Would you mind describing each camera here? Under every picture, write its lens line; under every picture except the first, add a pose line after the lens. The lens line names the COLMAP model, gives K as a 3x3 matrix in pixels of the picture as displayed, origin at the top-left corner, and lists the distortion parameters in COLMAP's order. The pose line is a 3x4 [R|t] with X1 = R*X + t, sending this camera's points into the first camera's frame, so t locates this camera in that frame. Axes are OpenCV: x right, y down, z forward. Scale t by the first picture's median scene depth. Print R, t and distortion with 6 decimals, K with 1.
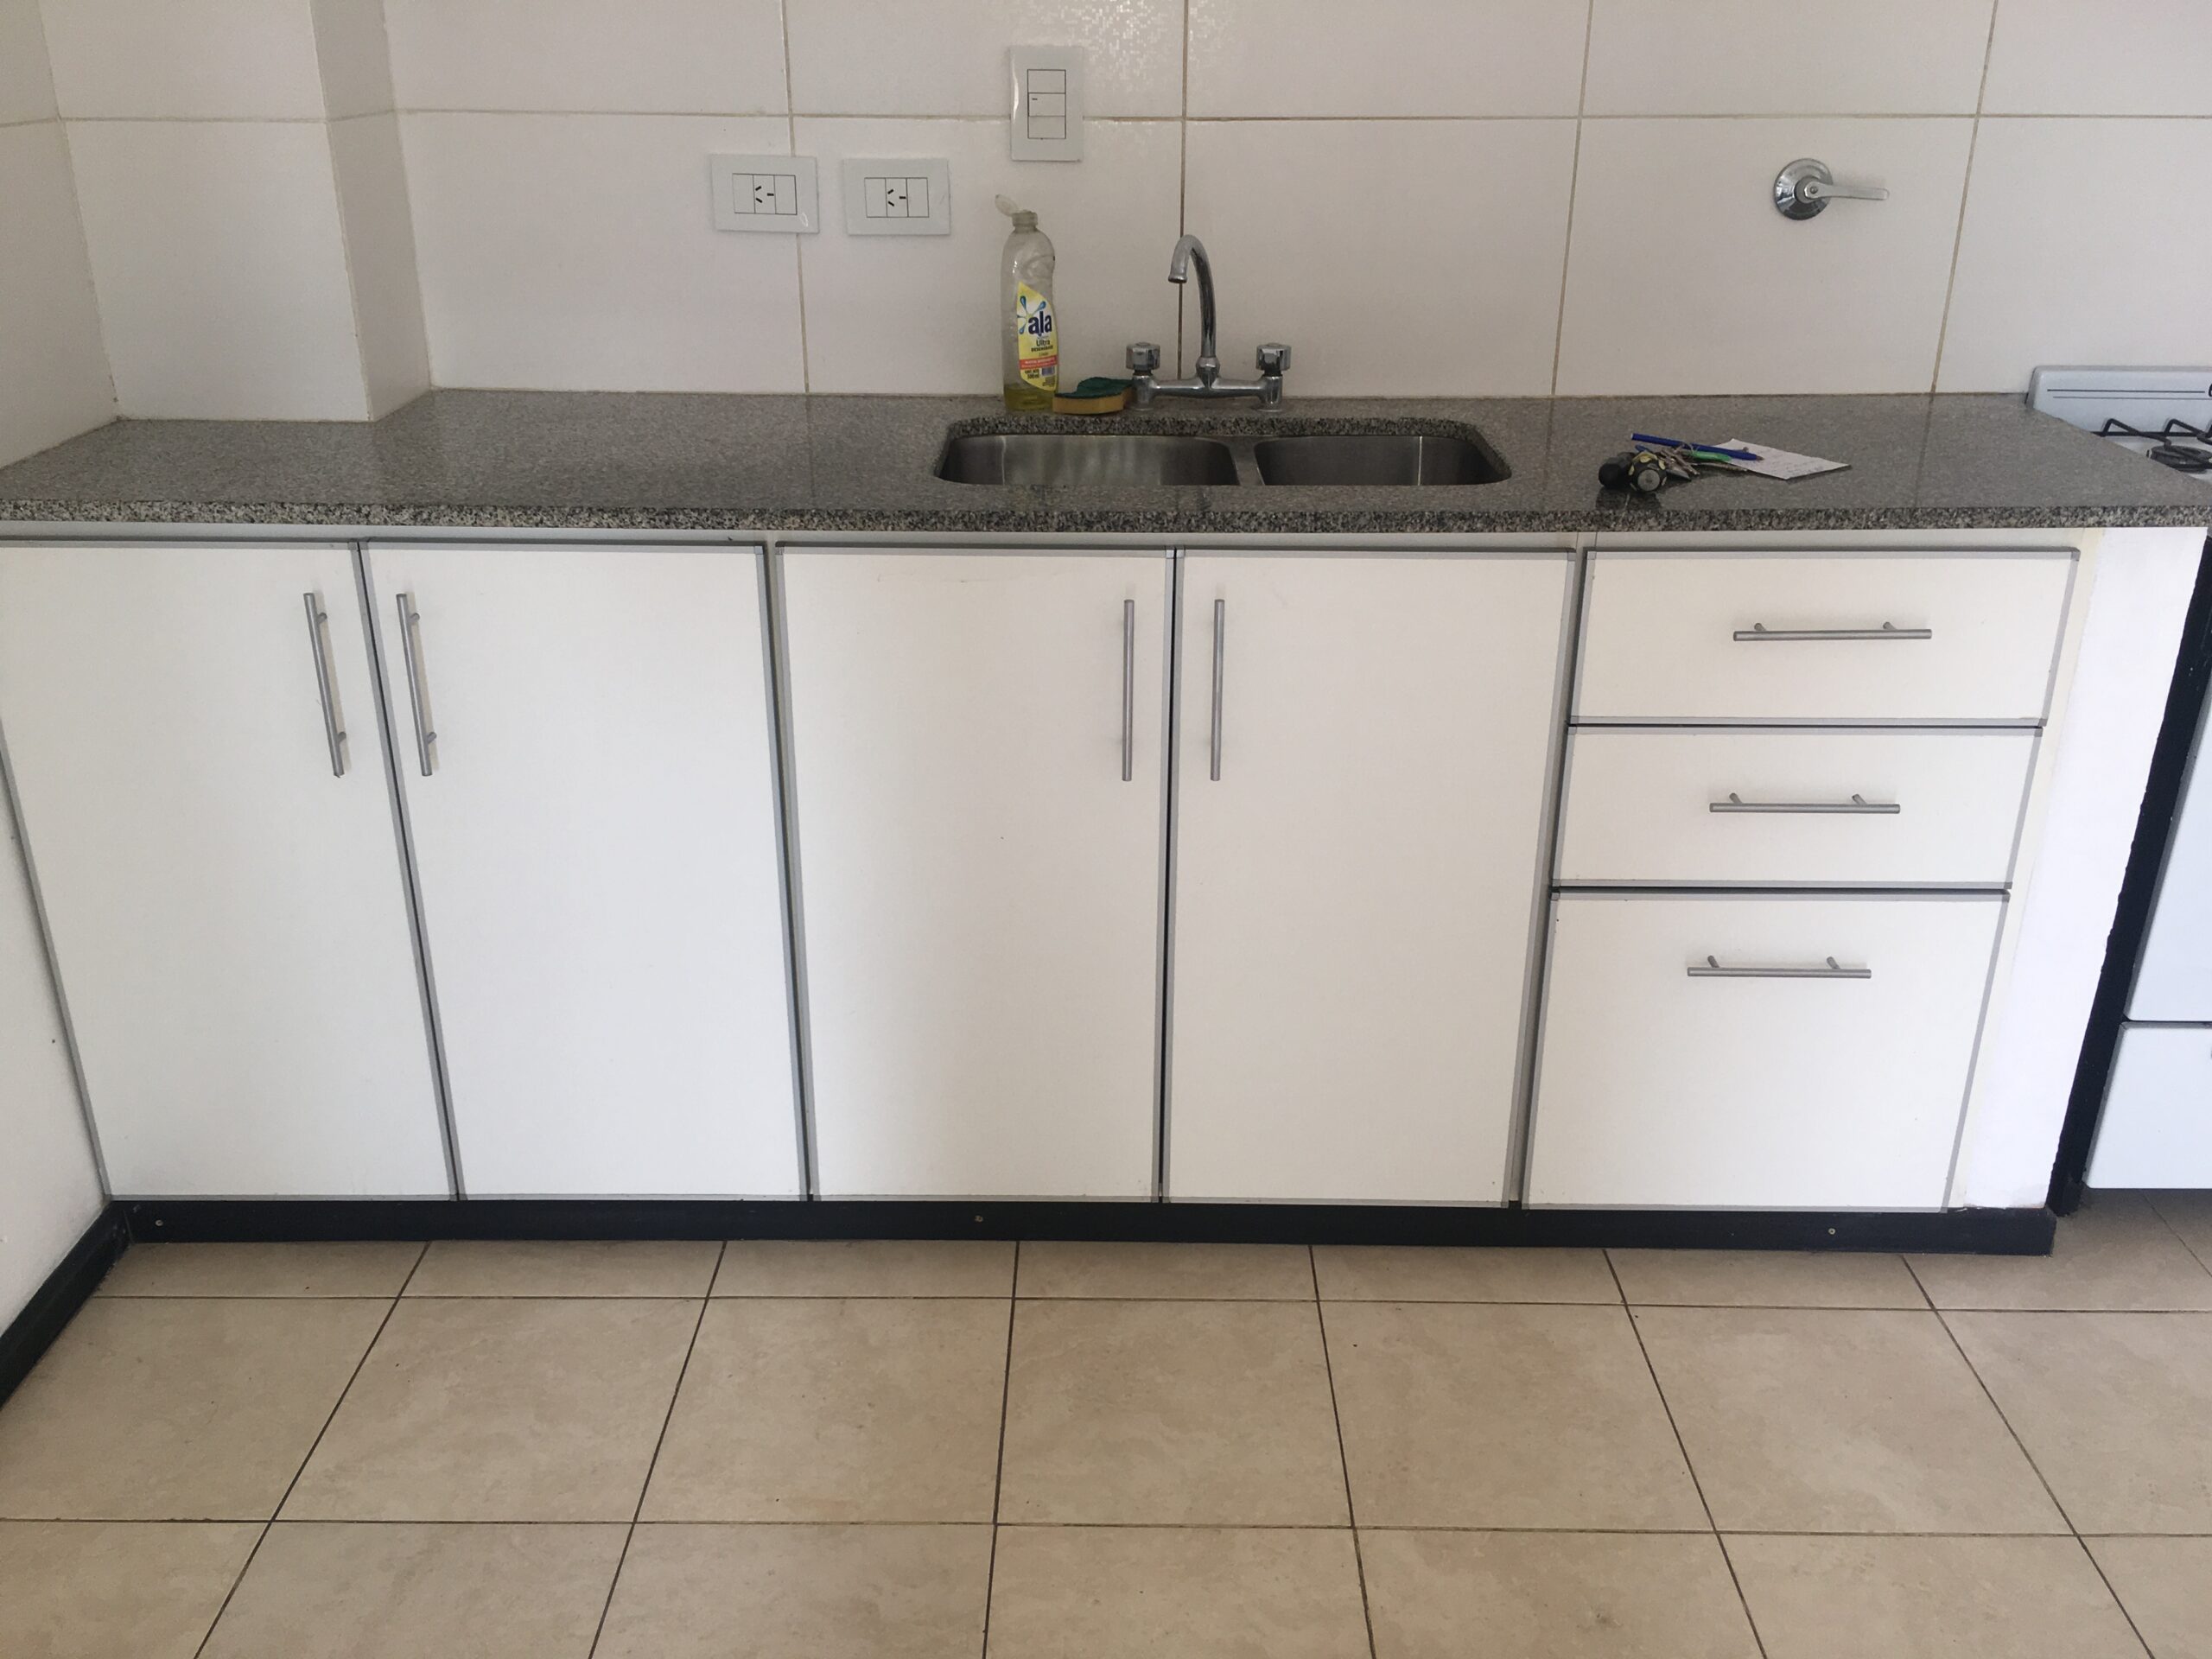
lens RADIAL K [[1892.5, 0, 1120.0], [0, 1892.5, 834.7], [0, 0, 1]] dist [0.059922, -0.070743]
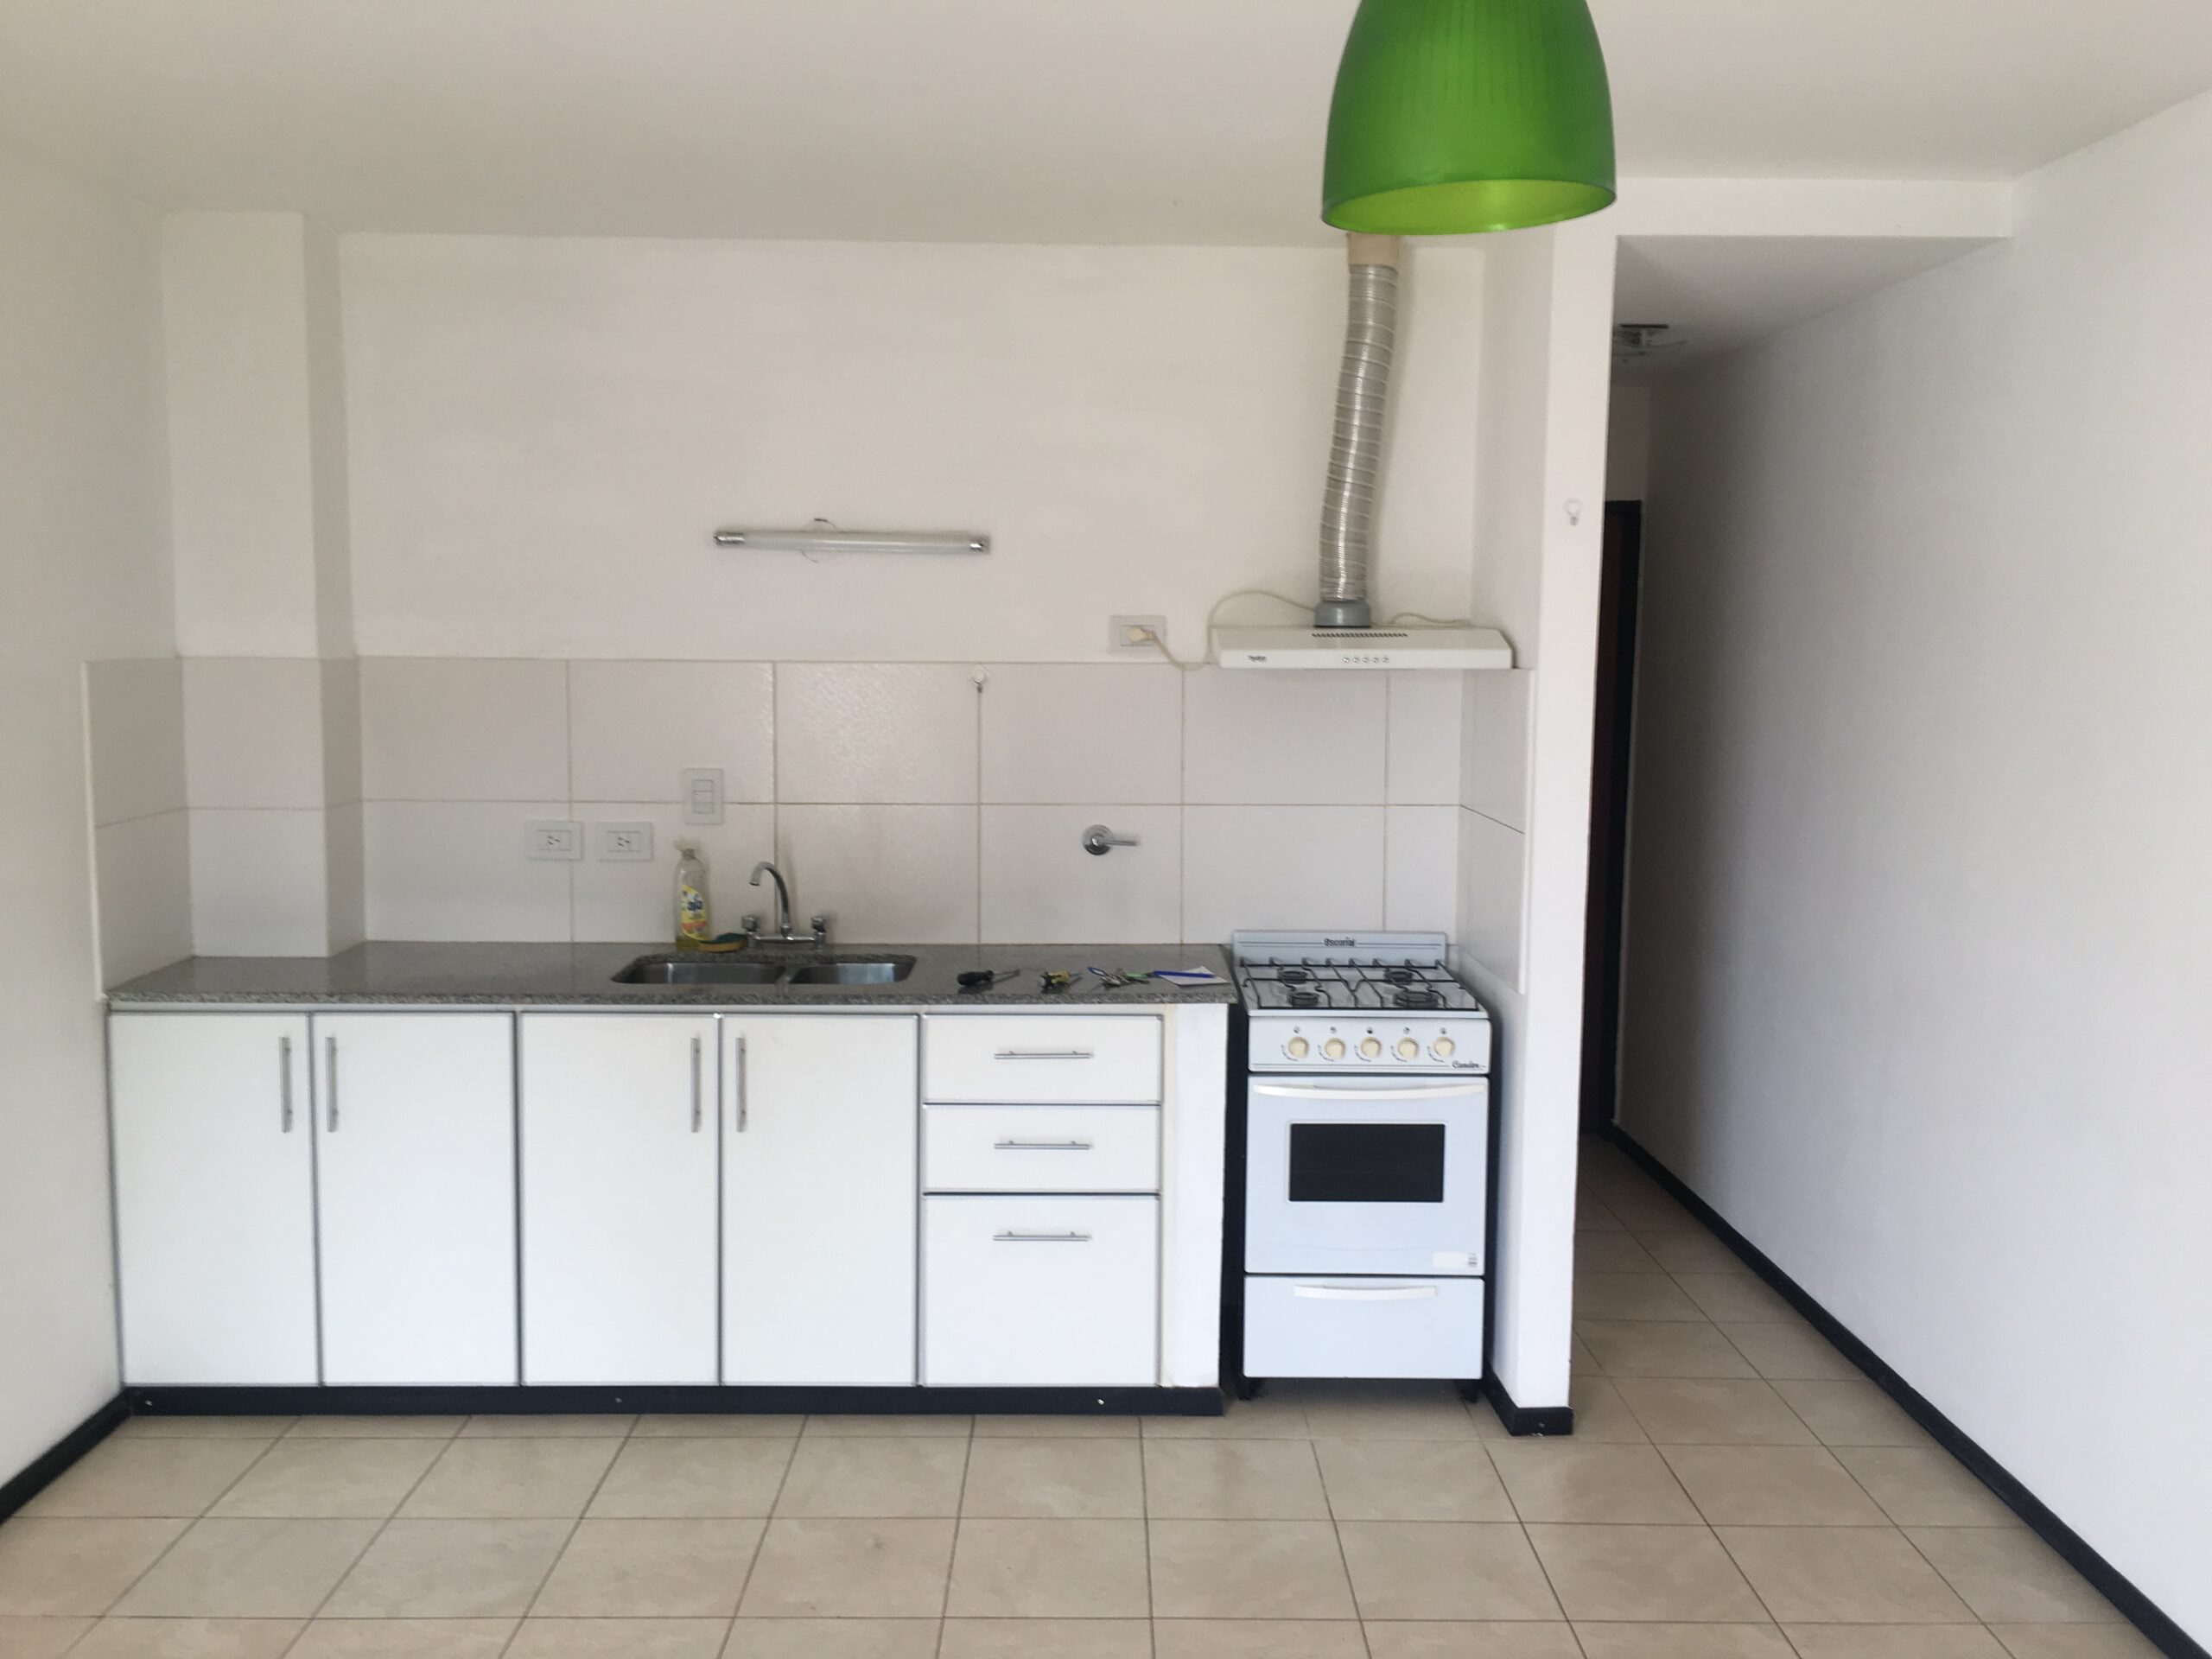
lens RADIAL K [[1892.5, 0, 1107.8], [0, 1892.5, 818.4], [0, 0, 1]] dist [0.059922, -0.070743]
pose [[0.999977, 0.001574, 0.006587, 0.380809], [0.000485, 0.953470, -0.301489, 0.231270], [-0.006755, 0.301485, 0.953447, -0.879191]]
